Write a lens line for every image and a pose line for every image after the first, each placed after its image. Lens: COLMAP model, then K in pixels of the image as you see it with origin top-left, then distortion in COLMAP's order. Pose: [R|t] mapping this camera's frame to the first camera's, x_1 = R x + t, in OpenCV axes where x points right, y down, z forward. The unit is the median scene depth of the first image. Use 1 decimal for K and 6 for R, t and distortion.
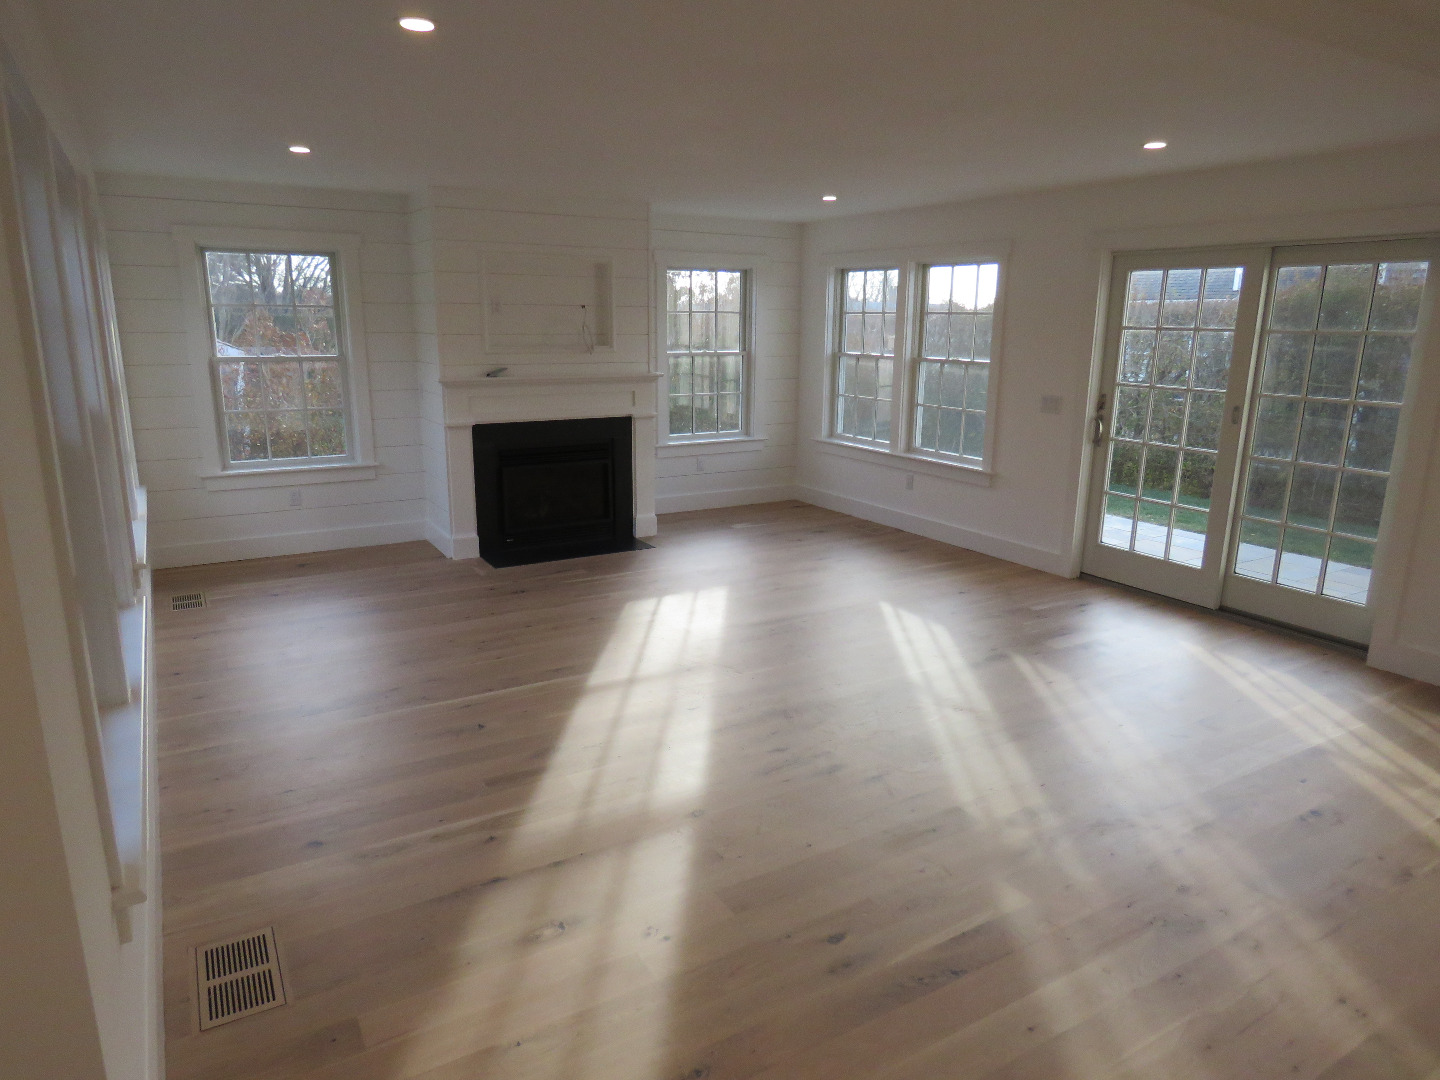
lens RADIAL K [[915.1, 0, 720.0], [0, 915.1, 540.0], [0, 0, 1]] dist [-0.001783, 0.000108]
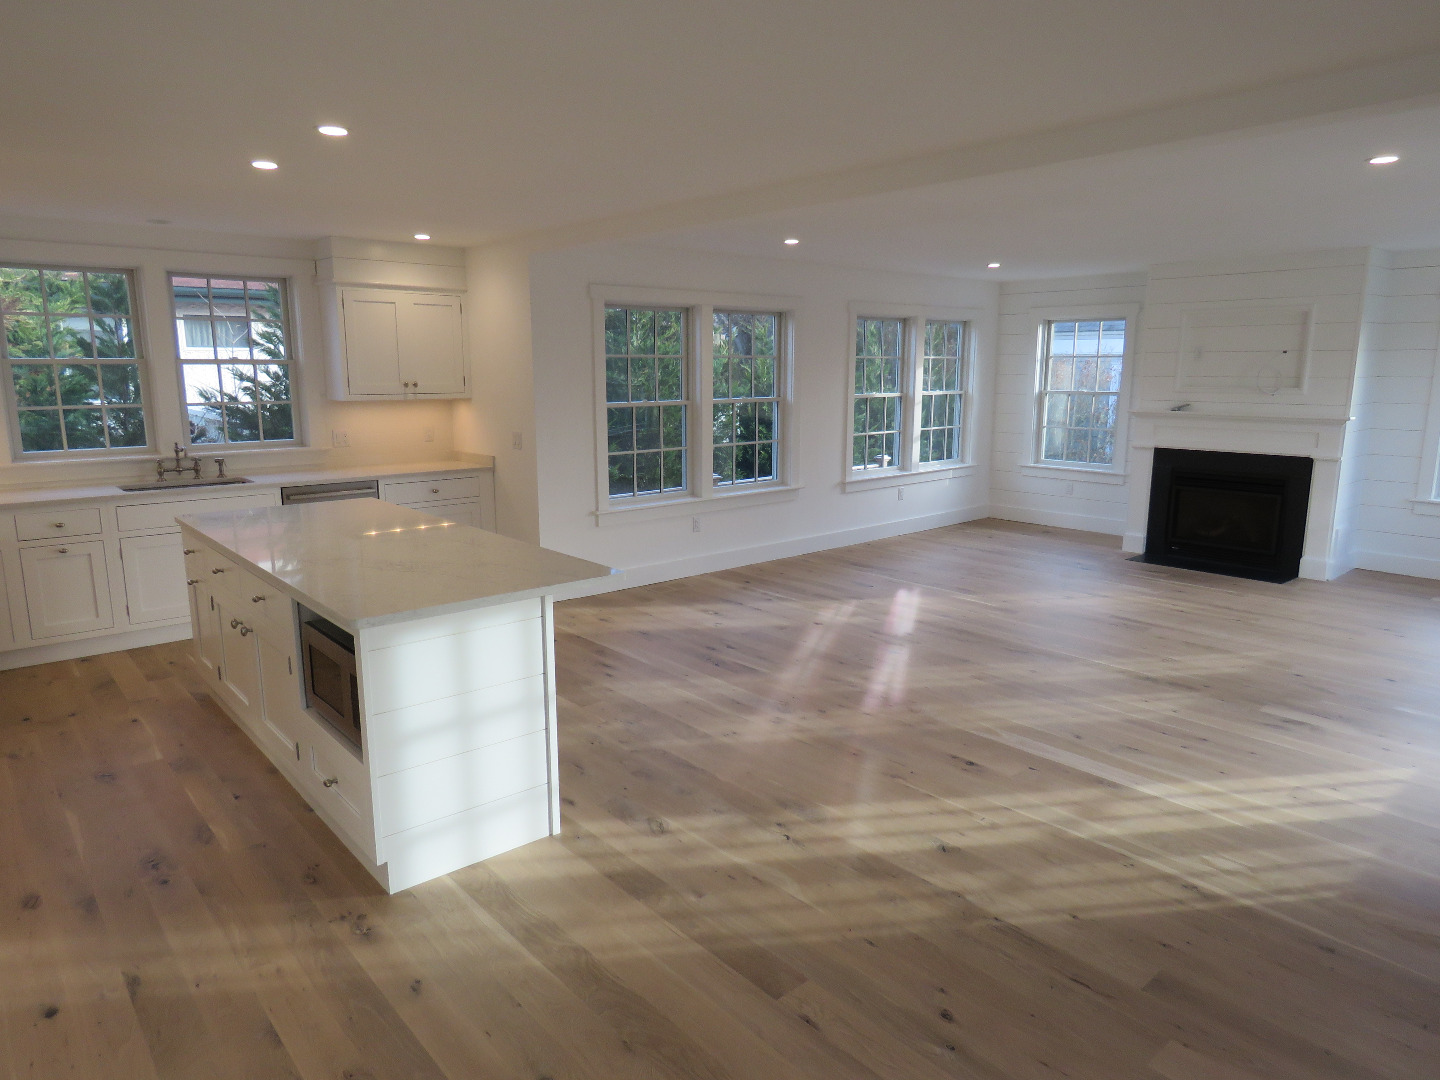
lens RADIAL K [[919.7, 0, 721.6], [0, 919.7, 543.0], [0, 0, 1]] dist [-0.003249, 0.000835]
pose [[0.177438, 0.177956, -0.967909, 0.866711], [-0.228870, 0.964011, 0.135282, -0.034379], [0.957149, 0.197521, 0.211781, 0.190909]]
